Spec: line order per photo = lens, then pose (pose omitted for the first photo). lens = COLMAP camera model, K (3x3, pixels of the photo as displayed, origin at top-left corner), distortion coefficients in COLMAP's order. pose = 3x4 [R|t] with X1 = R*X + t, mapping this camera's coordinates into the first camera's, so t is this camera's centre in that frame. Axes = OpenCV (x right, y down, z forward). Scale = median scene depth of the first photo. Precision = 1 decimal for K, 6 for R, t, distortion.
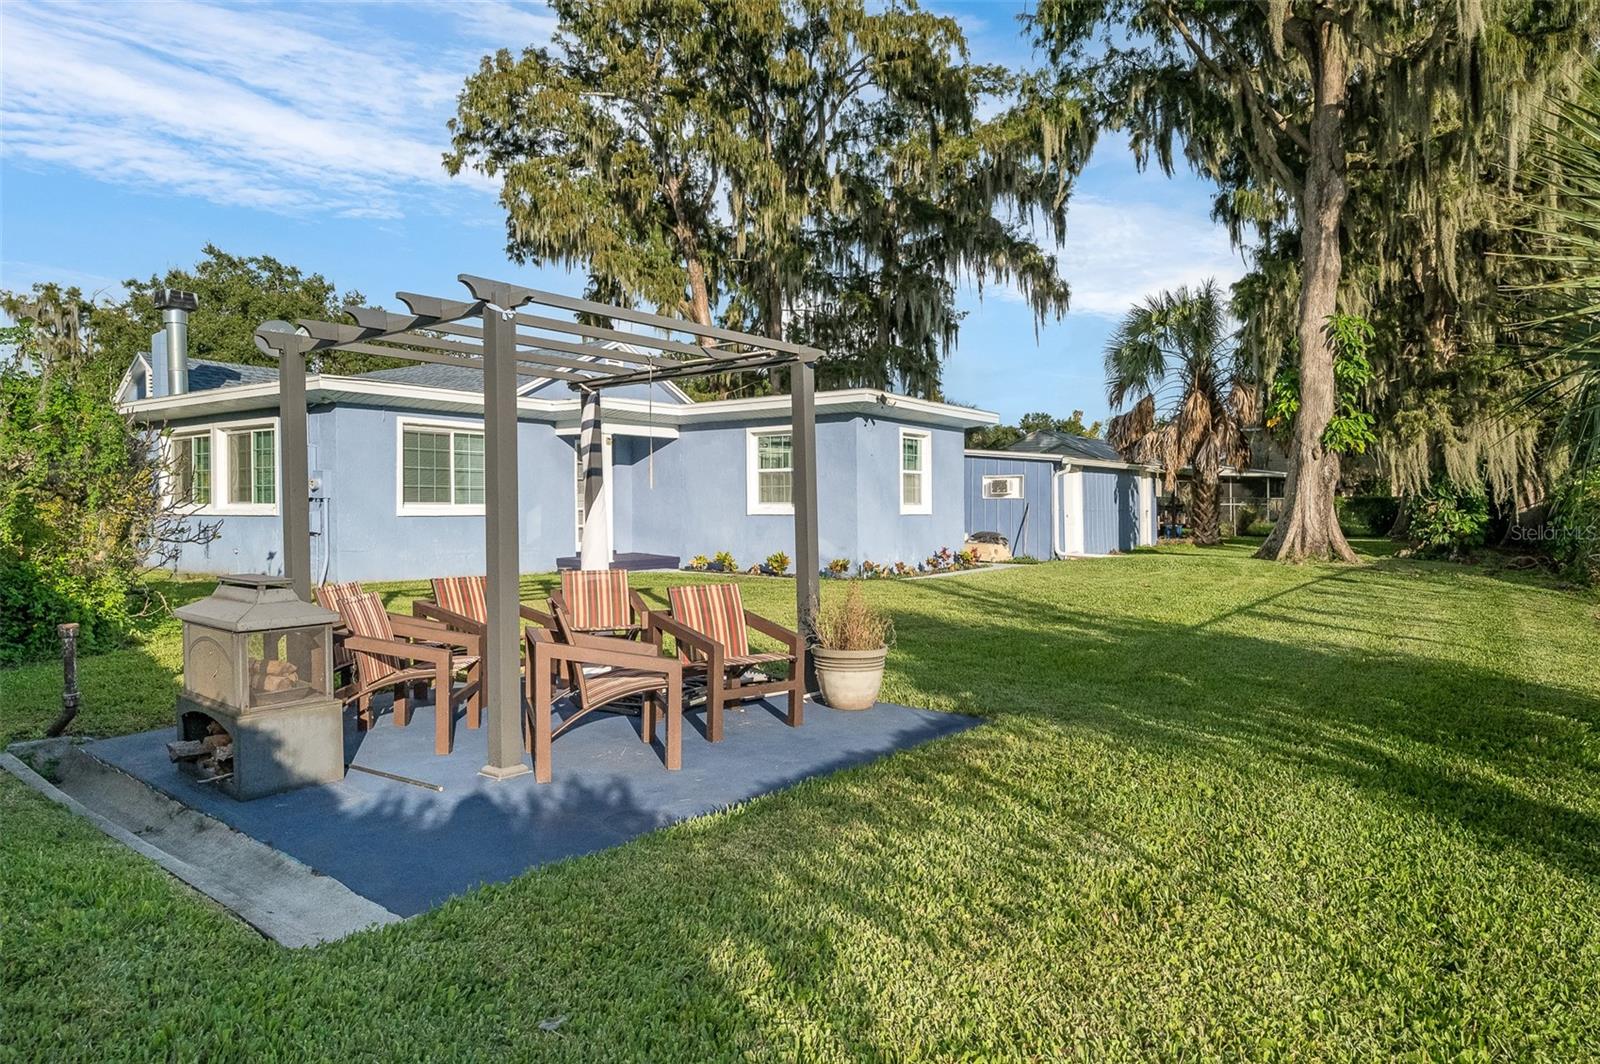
lens RADIAL K [[977.2, 0, 800.0], [0, 977.2, 532.0], [0, 0, 1]] dist [-0.002159, -0.001419]
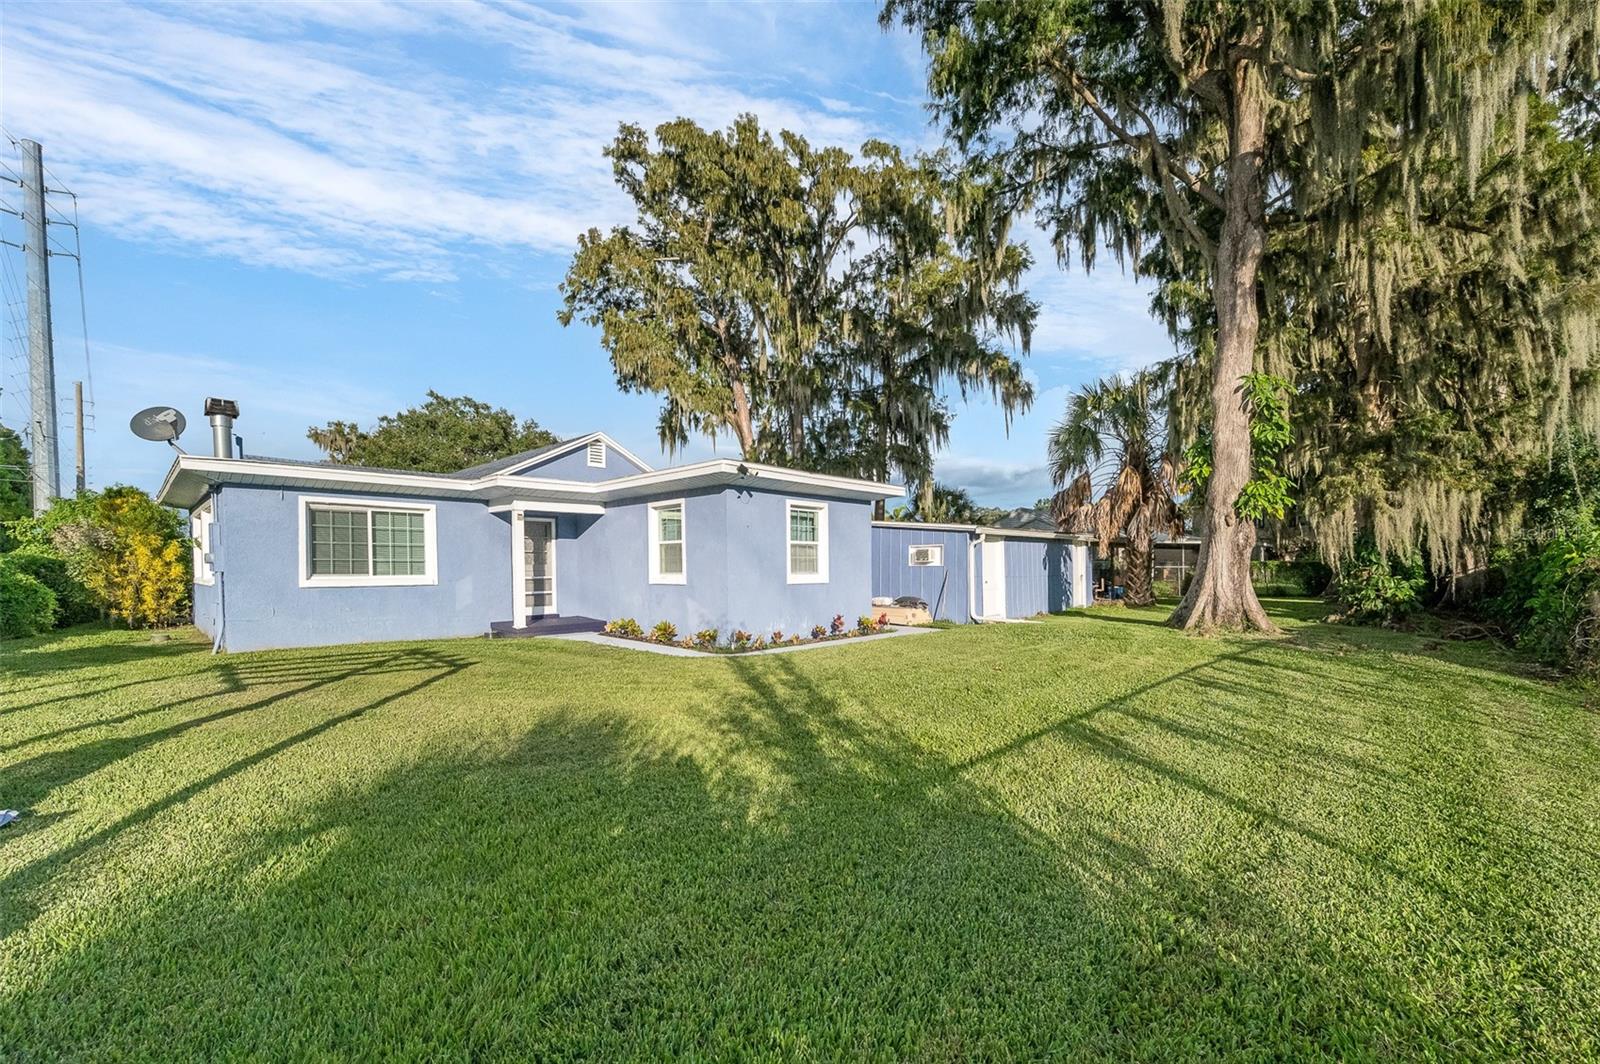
lens RADIAL K [[653.7, 0, 799.8], [0, 653.7, 589.9], [0, 0, 1]] dist [-0.000191, 0.000232]
pose [[0.989849, 0.001348, -0.142118, 0.167648], [-0.000056, 0.999959, 0.009090, -0.014041], [0.142124, -0.008989, 0.989808, 0.249538]]
